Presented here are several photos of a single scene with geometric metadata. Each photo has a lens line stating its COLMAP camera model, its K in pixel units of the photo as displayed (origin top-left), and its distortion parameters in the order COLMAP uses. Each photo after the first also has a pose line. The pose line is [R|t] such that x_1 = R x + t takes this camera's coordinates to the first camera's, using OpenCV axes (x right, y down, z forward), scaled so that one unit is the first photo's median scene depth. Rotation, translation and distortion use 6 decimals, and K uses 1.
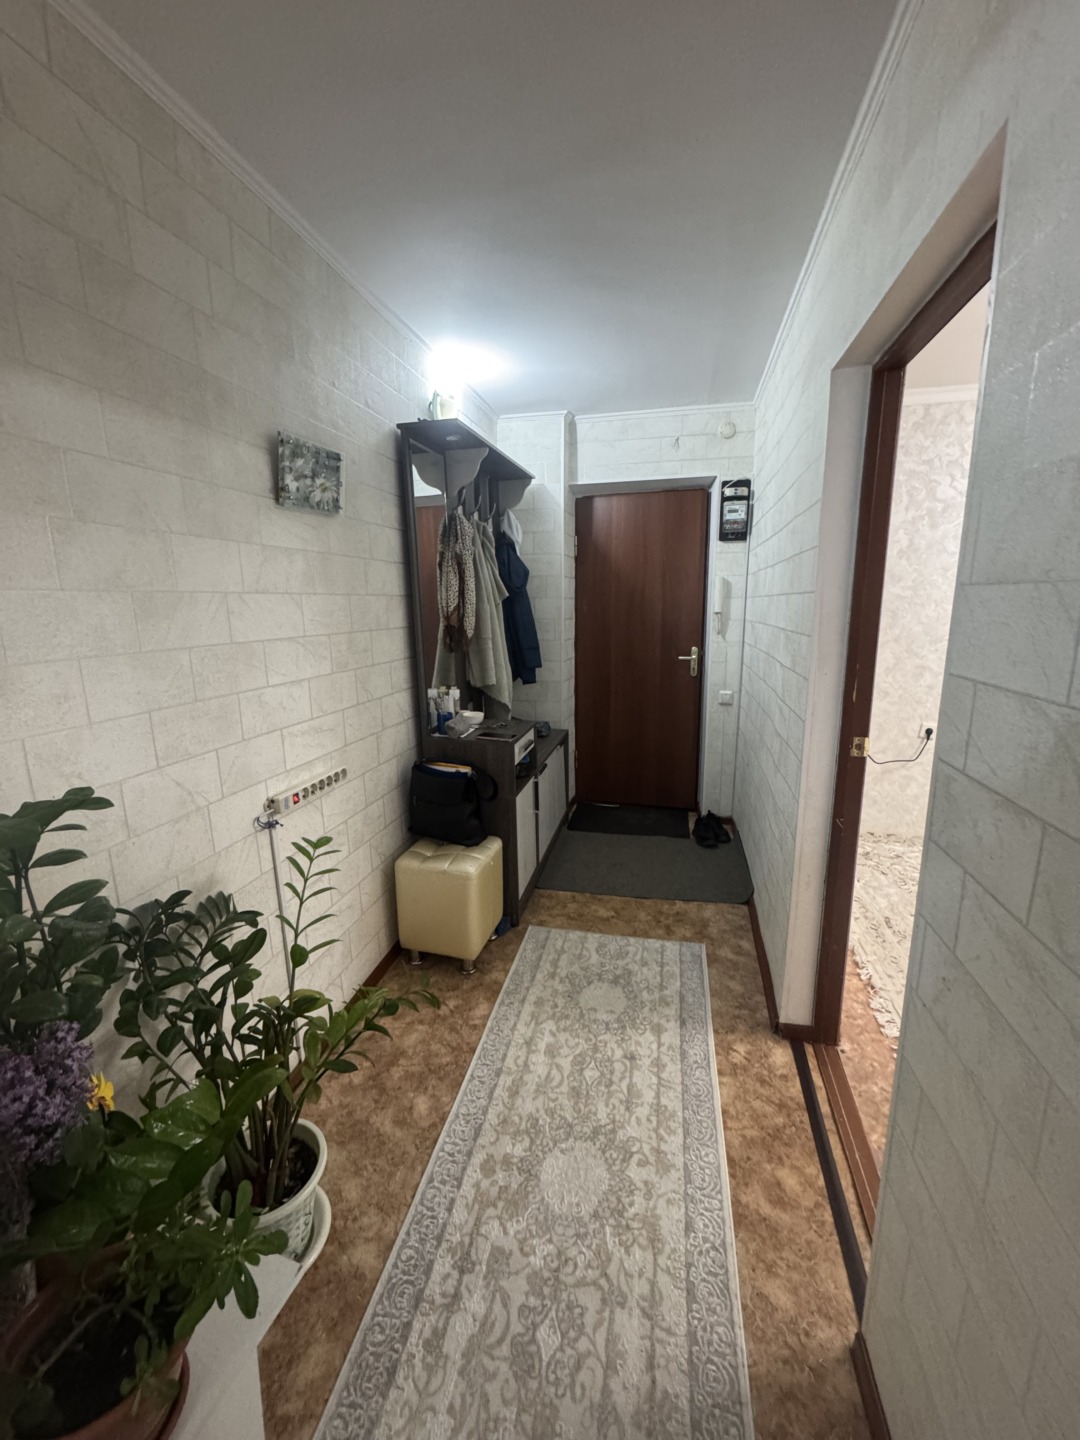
lens RADIAL K [[571.6, 0, 536.7], [0, 571.6, 717.1], [0, 0, 1]] dist [0.000507, -0.000891]
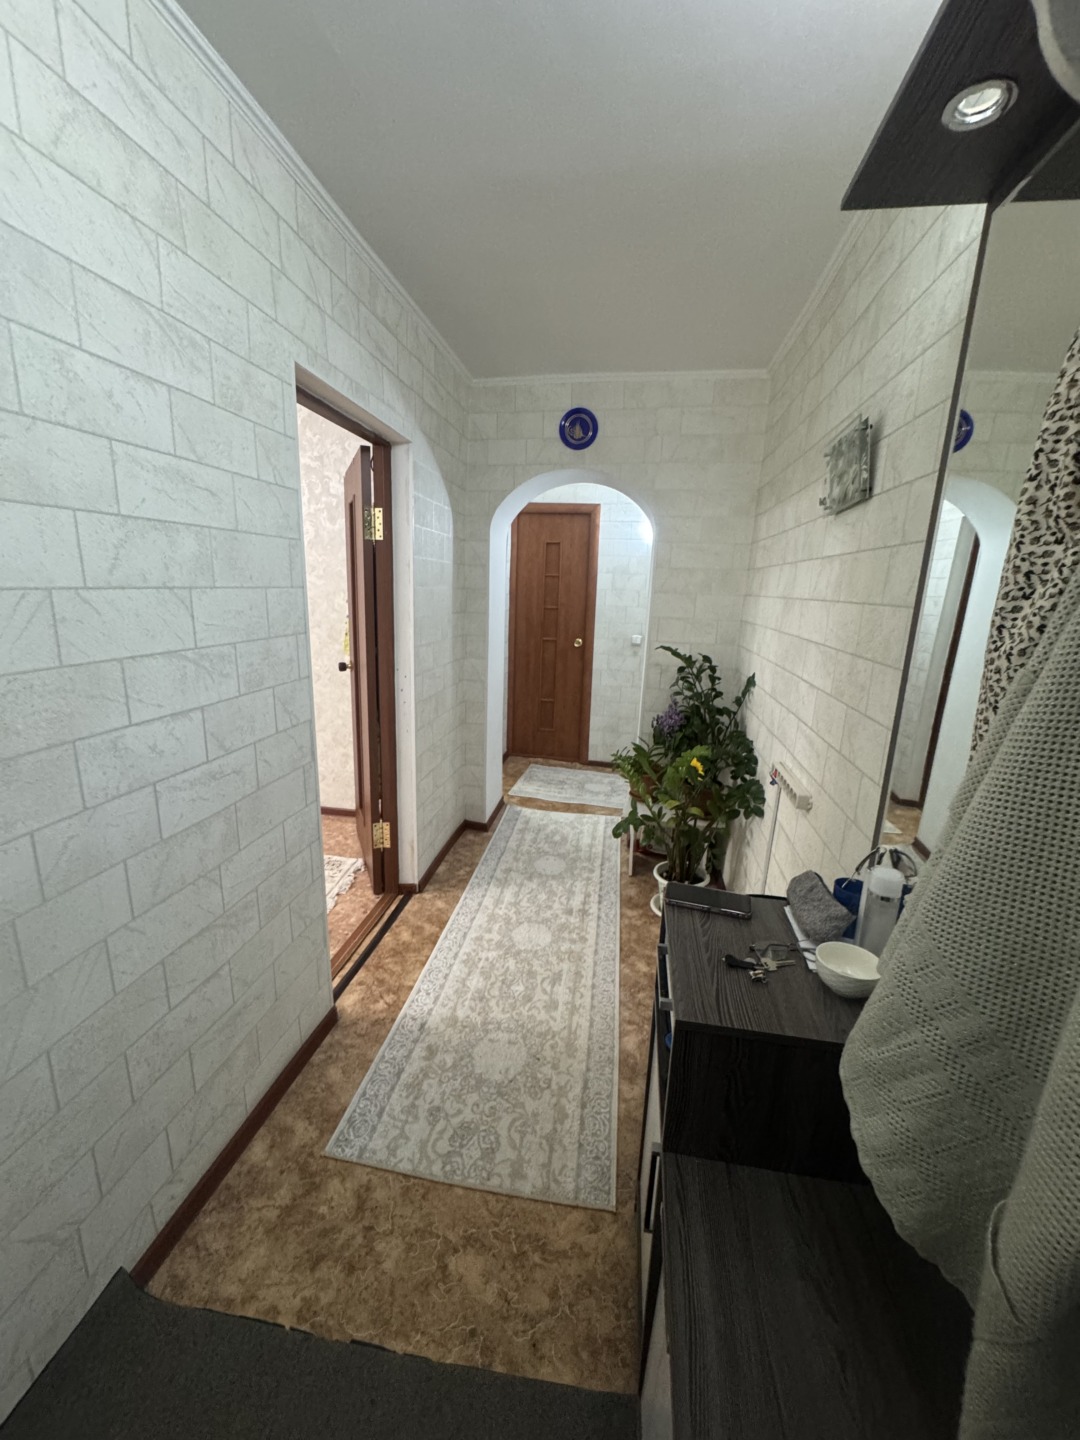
lens RADIAL K [[571.6, 0, 535.7], [0, 571.6, 723.8], [0, 0, 1]] dist [0.000507, -0.000891]
pose [[-0.997095, -0.003818, -0.076072, 0.155828], [-0.035903, 0.904387, 0.425200, -0.412454], [0.067175, 0.426696, -0.901897, 1.902675]]
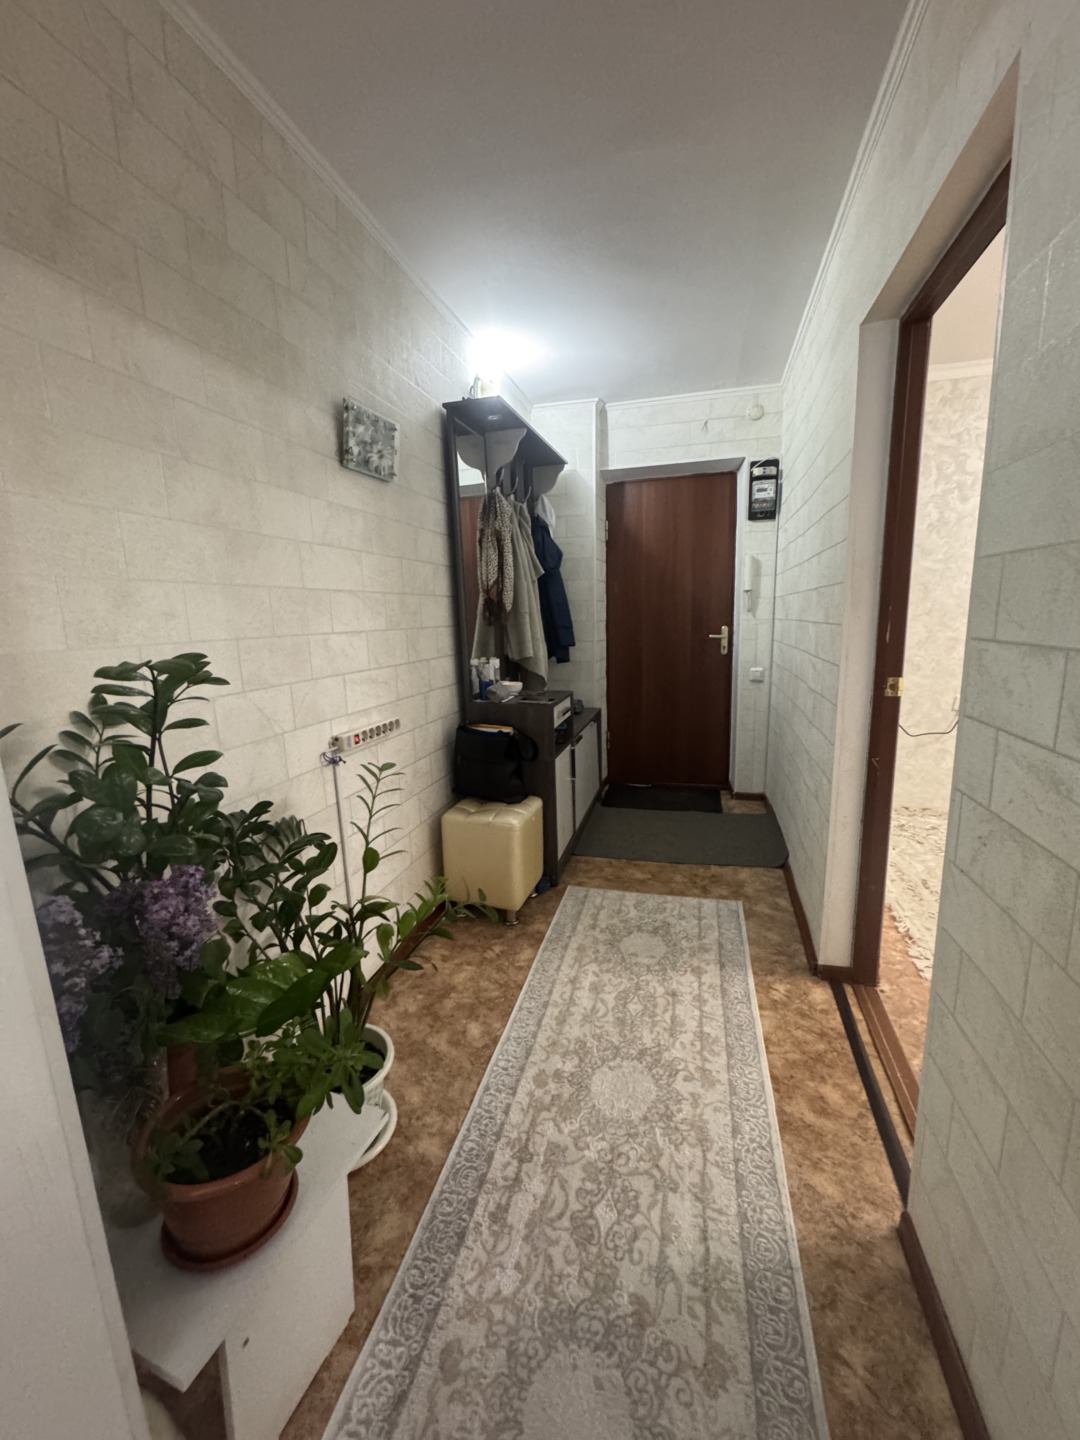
lens RADIAL K [[571.6, 0, 537.5], [0, 571.6, 716.7], [0, 0, 1]] dist [0.000507, -0.000891]
pose [[0.999225, -0.006142, -0.038871, -0.038884], [0.005345, 0.999774, -0.020576, 0.119376], [0.038988, 0.020352, 0.999032, -0.057028]]
